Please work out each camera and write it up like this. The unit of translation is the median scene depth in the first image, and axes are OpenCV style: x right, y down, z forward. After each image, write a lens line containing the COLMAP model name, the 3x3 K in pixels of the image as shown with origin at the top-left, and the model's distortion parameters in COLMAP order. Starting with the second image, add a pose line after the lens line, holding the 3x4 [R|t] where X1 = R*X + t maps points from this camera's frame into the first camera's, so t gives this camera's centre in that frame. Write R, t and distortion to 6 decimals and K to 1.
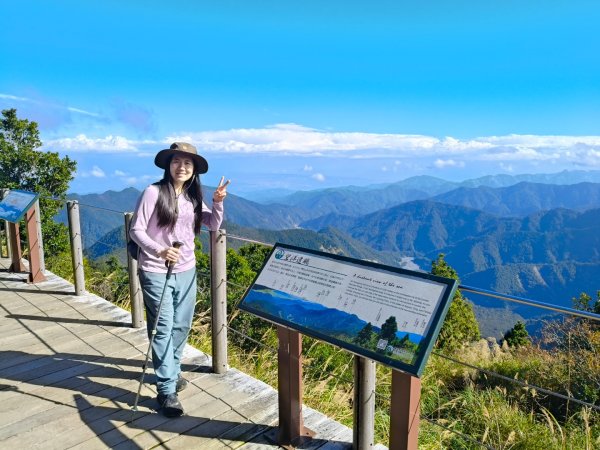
lens RADIAL K [[453.4, 0, 302.6], [0, 453.4, 223.5], [0, 0, 1]] dist [0.069664, -0.158834]
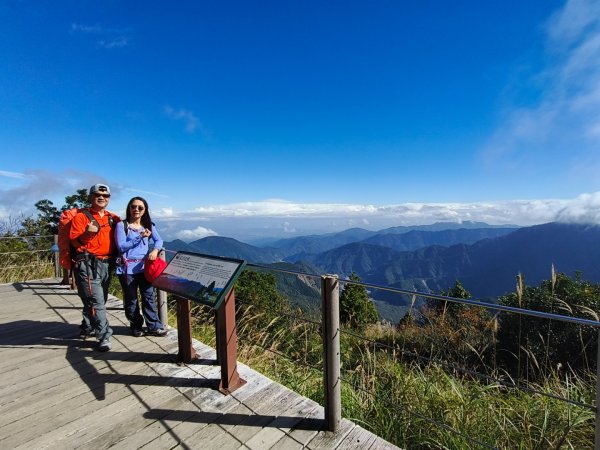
lens RADIAL K [[276.2, 0, 305.1], [0, 276.2, 228.8], [0, 0, 1]] dist [-0.001893, 0.000074]
pose [[0.996944, -0.021737, 0.075033, 0.255178], [0.029592, 0.994009, -0.105220, 0.059865], [-0.072296, 0.107119, 0.991614, -0.112804]]
